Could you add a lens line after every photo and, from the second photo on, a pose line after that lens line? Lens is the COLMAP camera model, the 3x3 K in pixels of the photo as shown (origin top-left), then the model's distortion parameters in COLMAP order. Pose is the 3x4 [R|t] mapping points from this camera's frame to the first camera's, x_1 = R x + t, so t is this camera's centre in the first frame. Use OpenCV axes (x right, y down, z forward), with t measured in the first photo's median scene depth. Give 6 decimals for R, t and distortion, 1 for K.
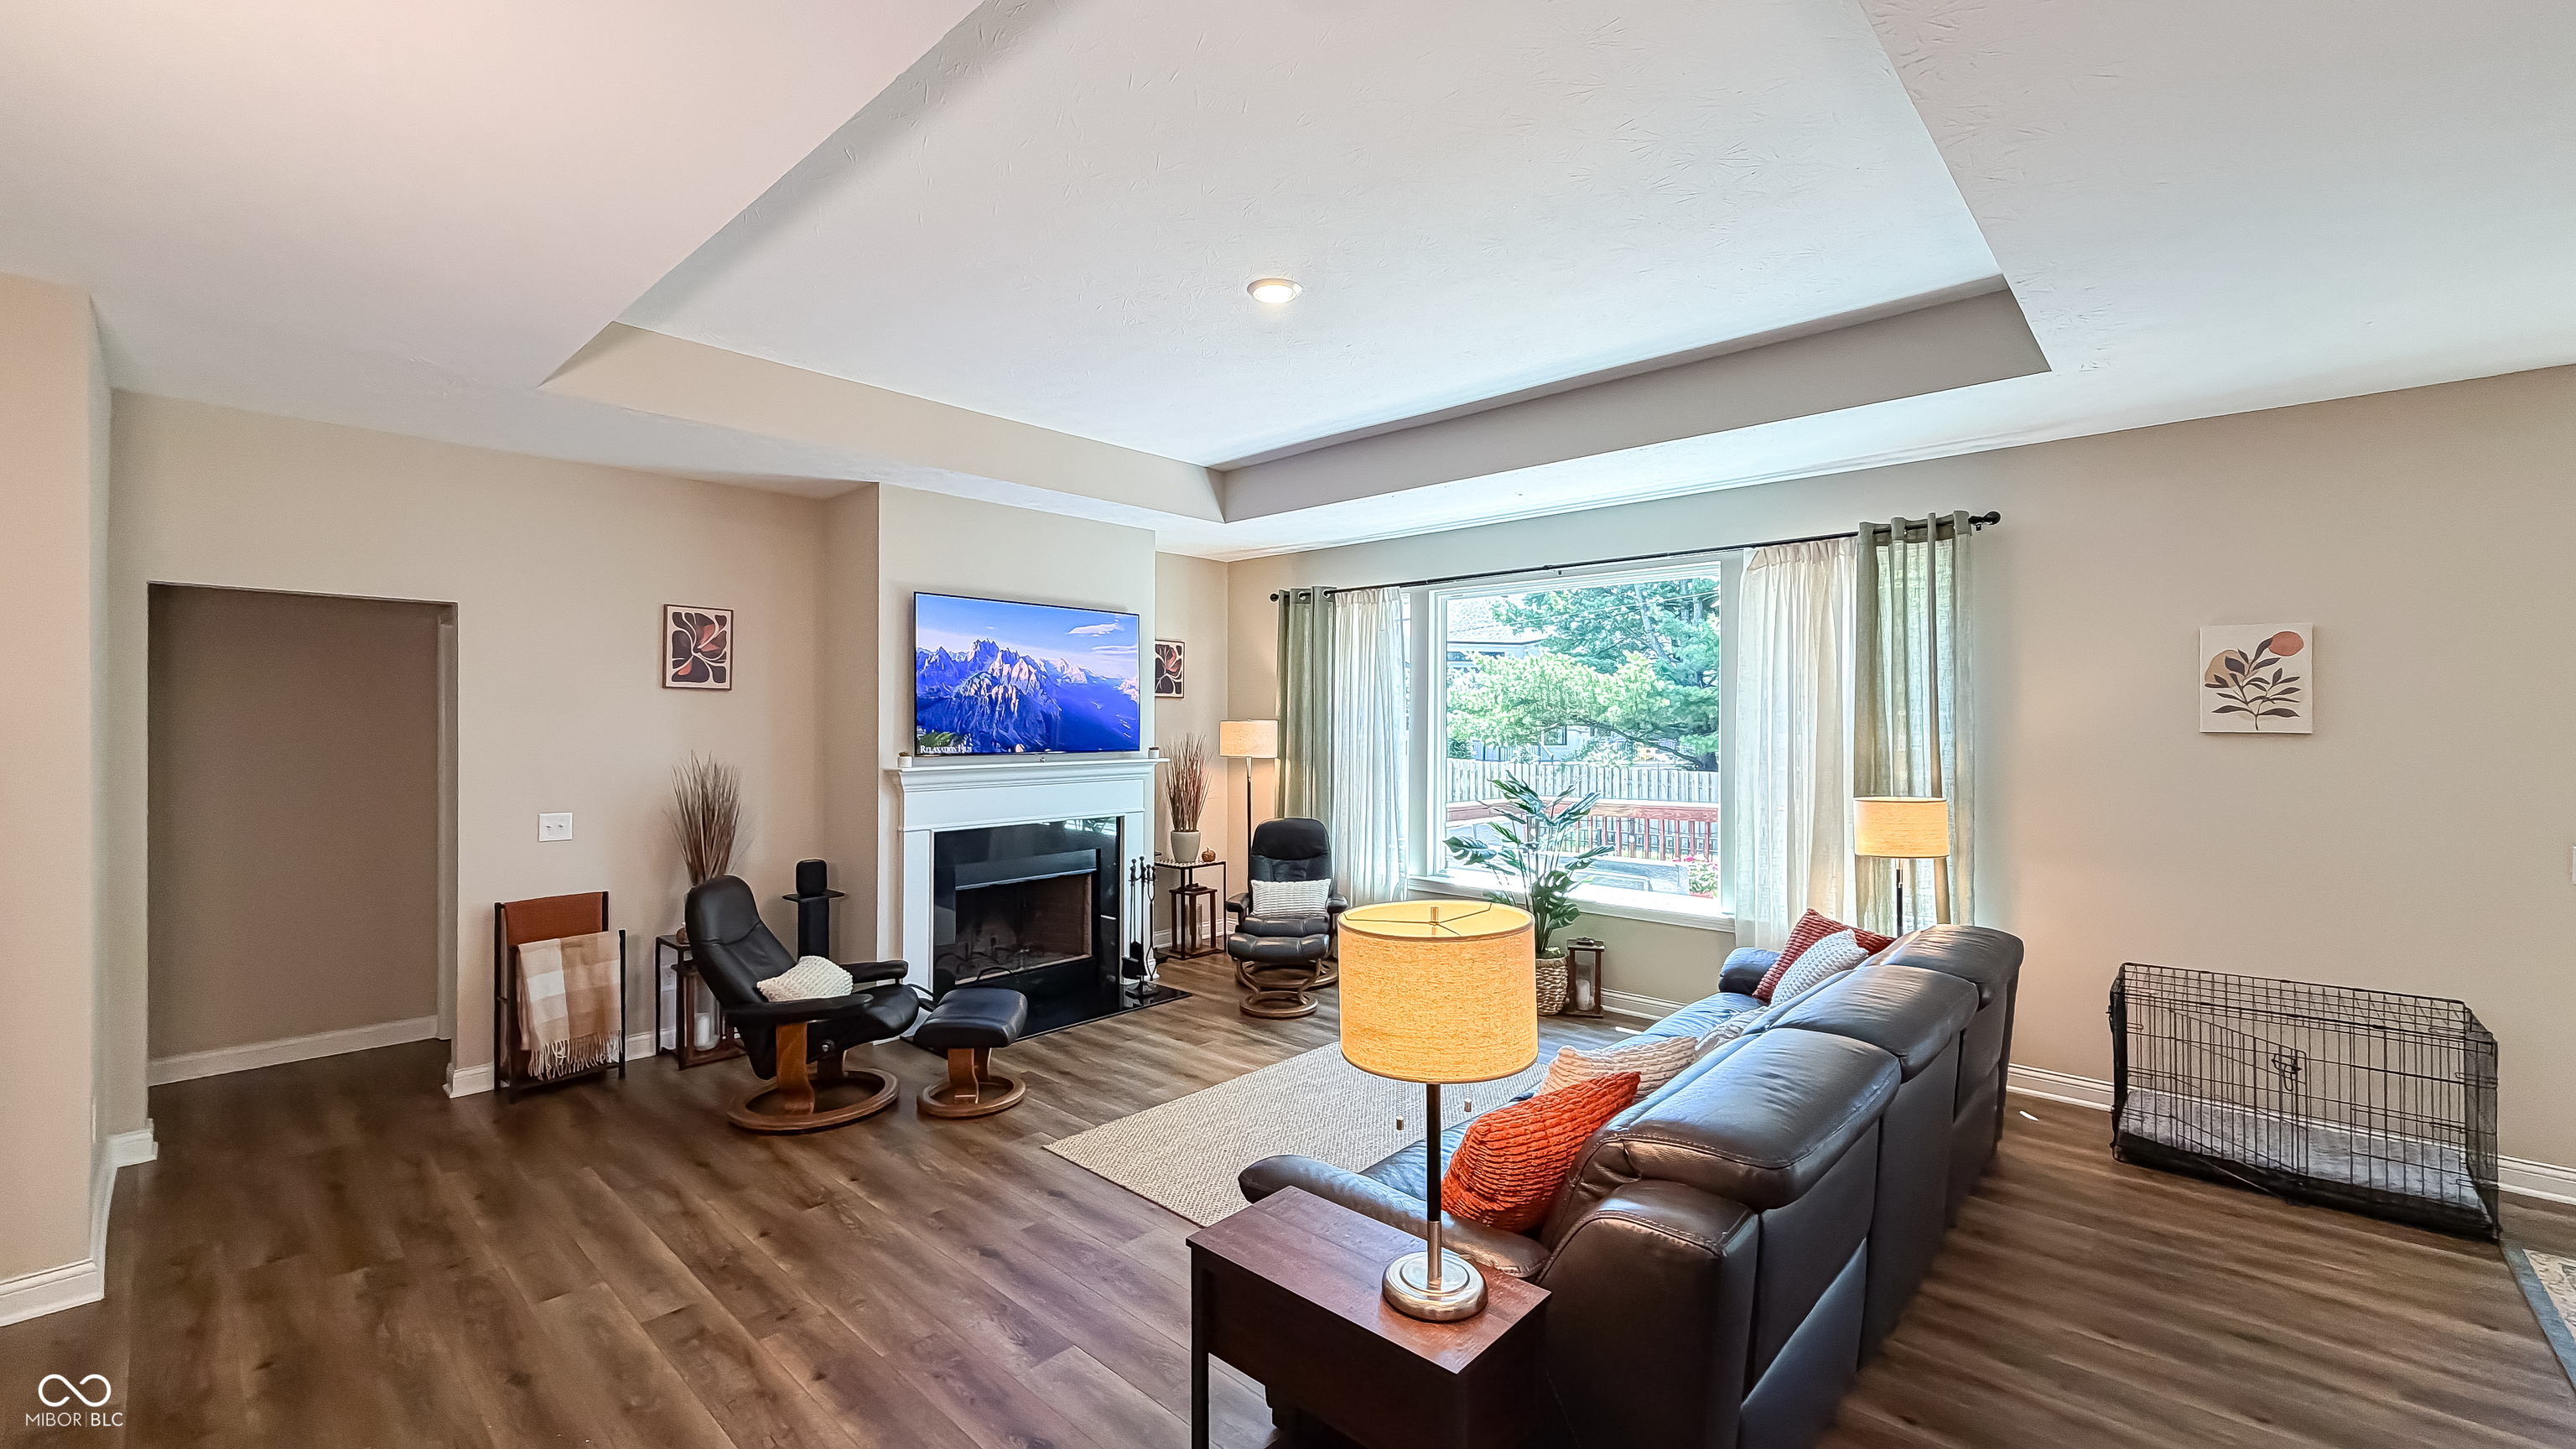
lens RADIAL K [[1031.2, 0, 1282.0], [0, 1031.2, 719.5], [0, 0, 1]] dist [0.000710, -0.000160]
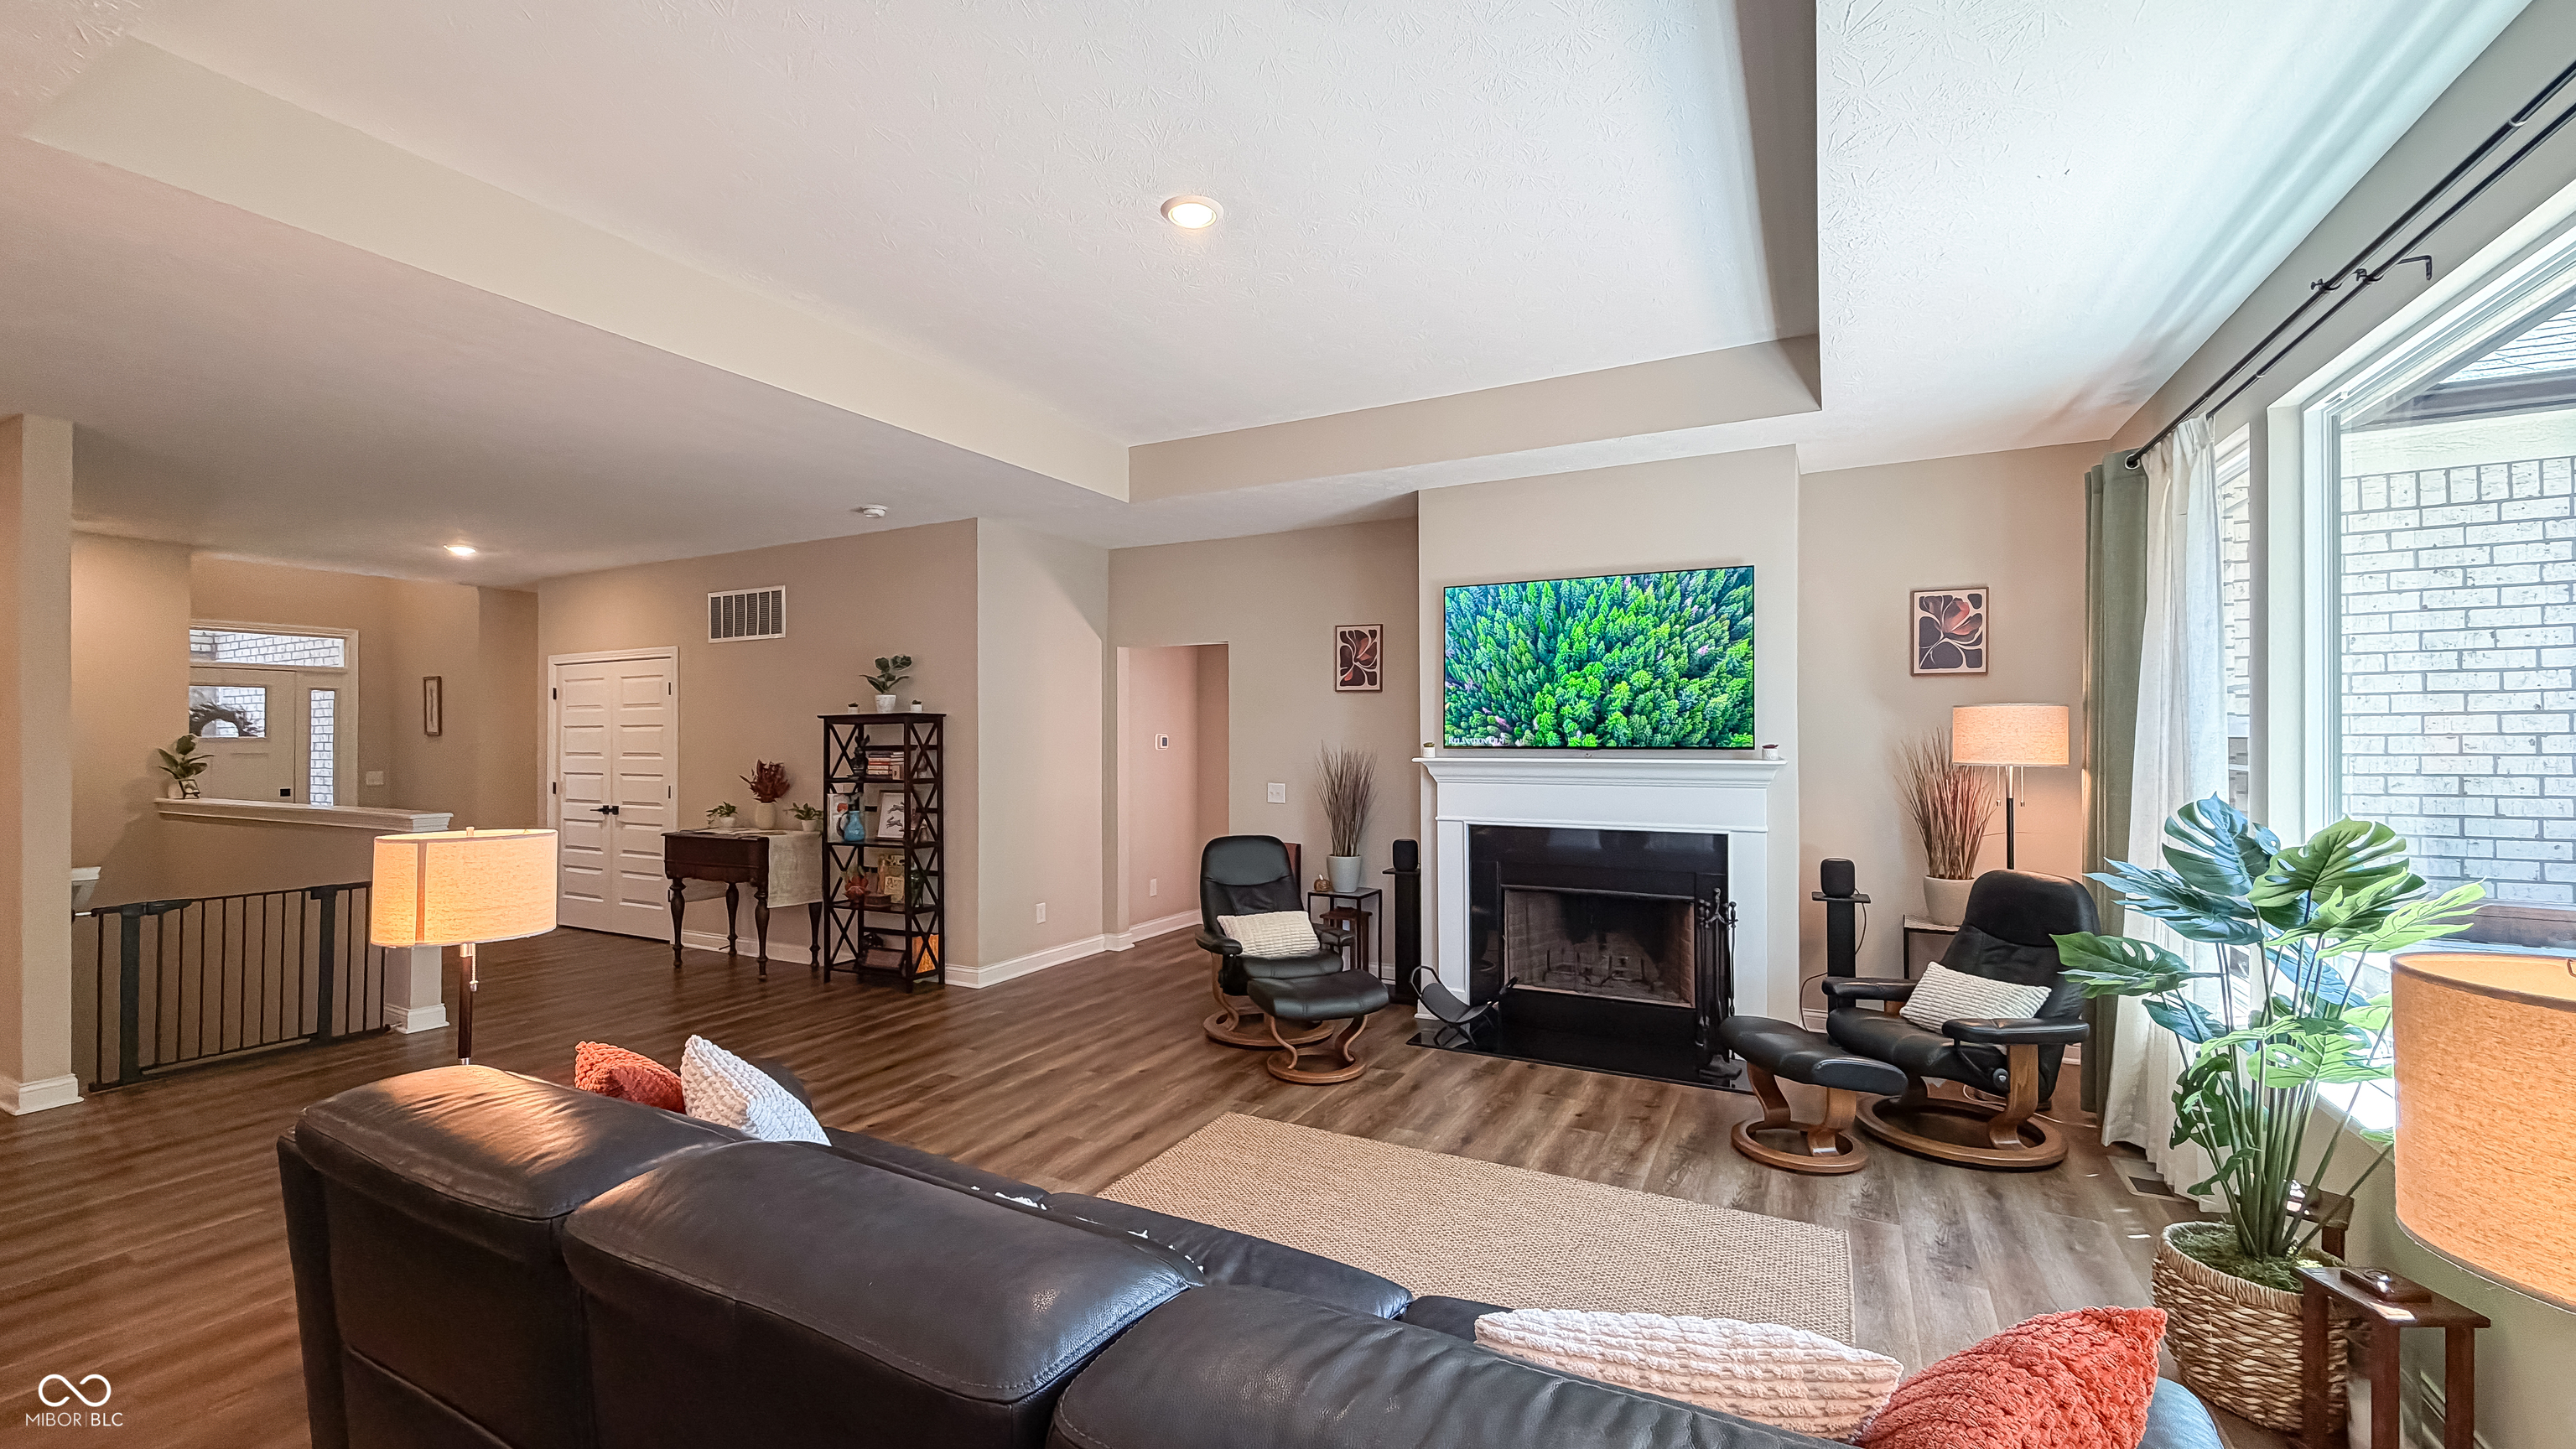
lens RADIAL K [[1035.3, 0, 1280.8], [0, 1035.3, 726.9], [0, 0, 1]] dist [0.000349, -0.000174]
pose [[0.254708, -0.009981, -0.966966, 0.619979], [0.003923, 0.999949, -0.009288, 0.024709], [0.967010, -0.001427, 0.254734, 0.603369]]
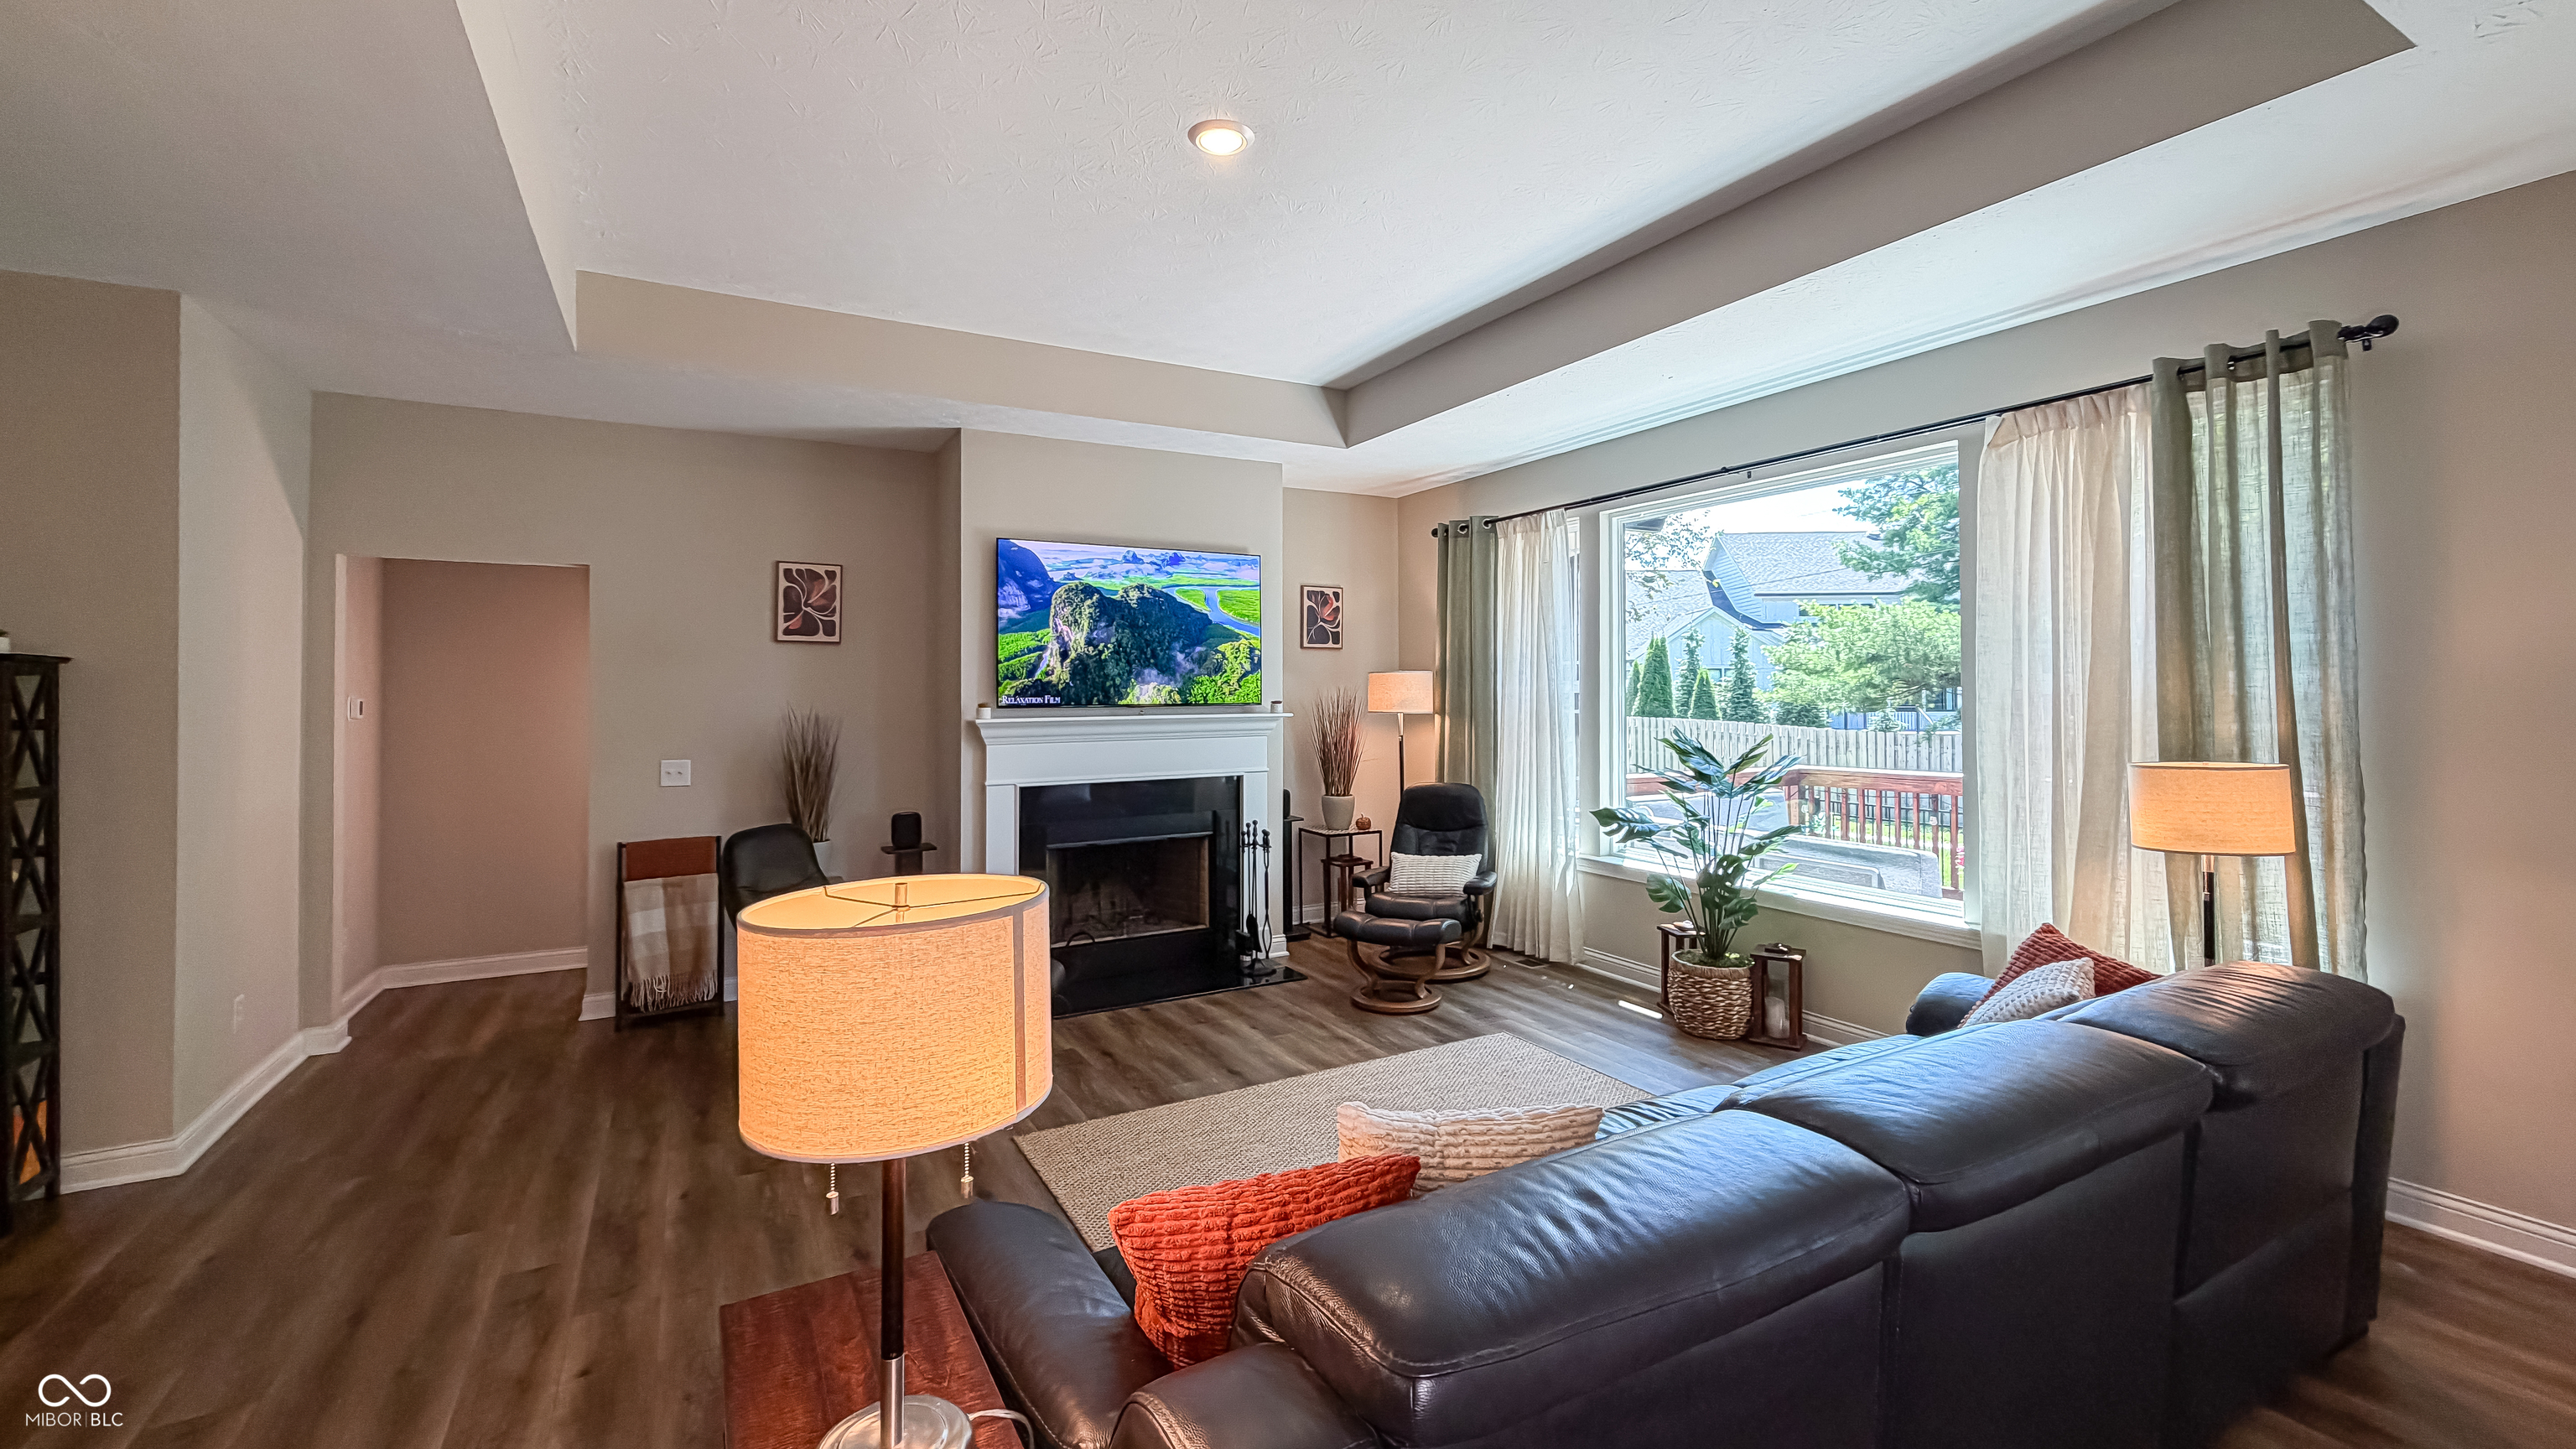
lens RADIAL K [[1049.7, 0, 1285.8], [0, 1049.7, 675.3], [0, 0, 1]] dist [0.000521, 0.000052]
pose [[0.950128, -0.011032, -0.311666, 0.216055], [0.007417, 0.999891, -0.012783, 0.020494], [0.311773, 0.009834, 0.950106, 0.155394]]
